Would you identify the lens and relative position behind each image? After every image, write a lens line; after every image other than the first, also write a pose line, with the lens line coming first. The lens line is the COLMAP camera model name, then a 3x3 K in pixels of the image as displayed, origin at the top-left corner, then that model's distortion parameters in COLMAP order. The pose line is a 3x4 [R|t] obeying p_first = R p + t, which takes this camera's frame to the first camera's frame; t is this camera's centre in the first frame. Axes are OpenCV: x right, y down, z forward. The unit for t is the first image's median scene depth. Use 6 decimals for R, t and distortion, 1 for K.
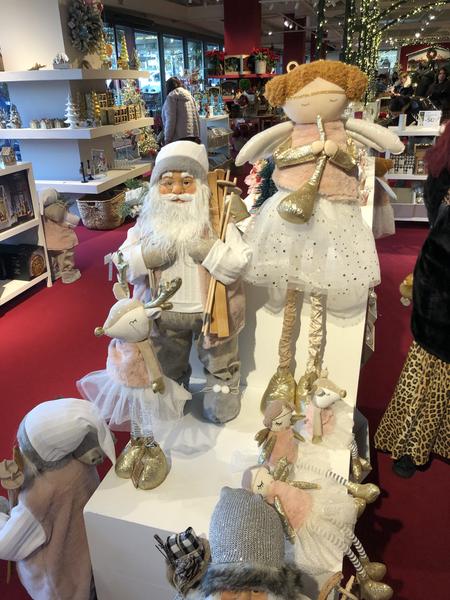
lens RADIAL K [[486.3, 0, 224.6], [0, 486.3, 288.7], [0, 0, 1]] dist [0.013185, -0.008691]
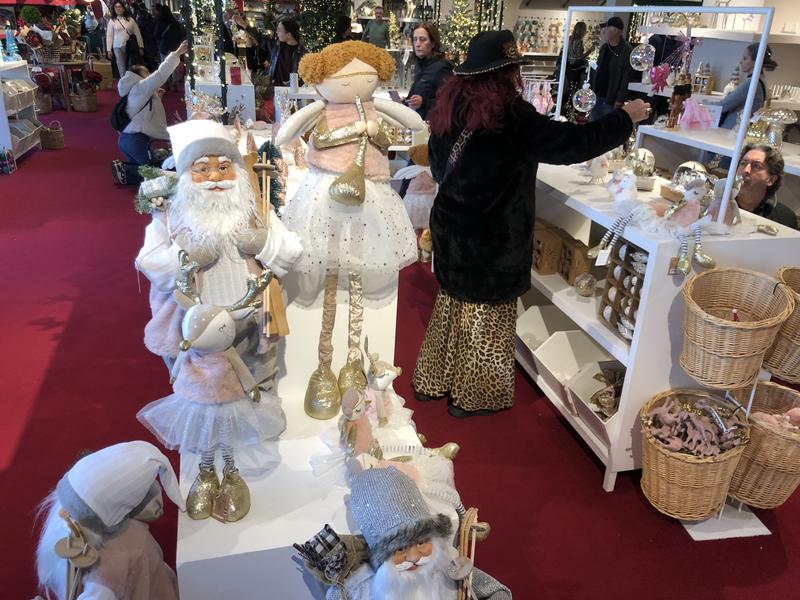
lens RADIAL K [[648.4, 0, 400.0], [0, 648.4, 300.0], [0, 0, 1]] dist [0.013185, -0.008691]
pose [[0.843020, -0.146036, 0.517678, -0.452091], [0.142585, 0.988680, 0.046711, 0.008248], [-0.518640, 0.034435, 0.854299, -0.157772]]
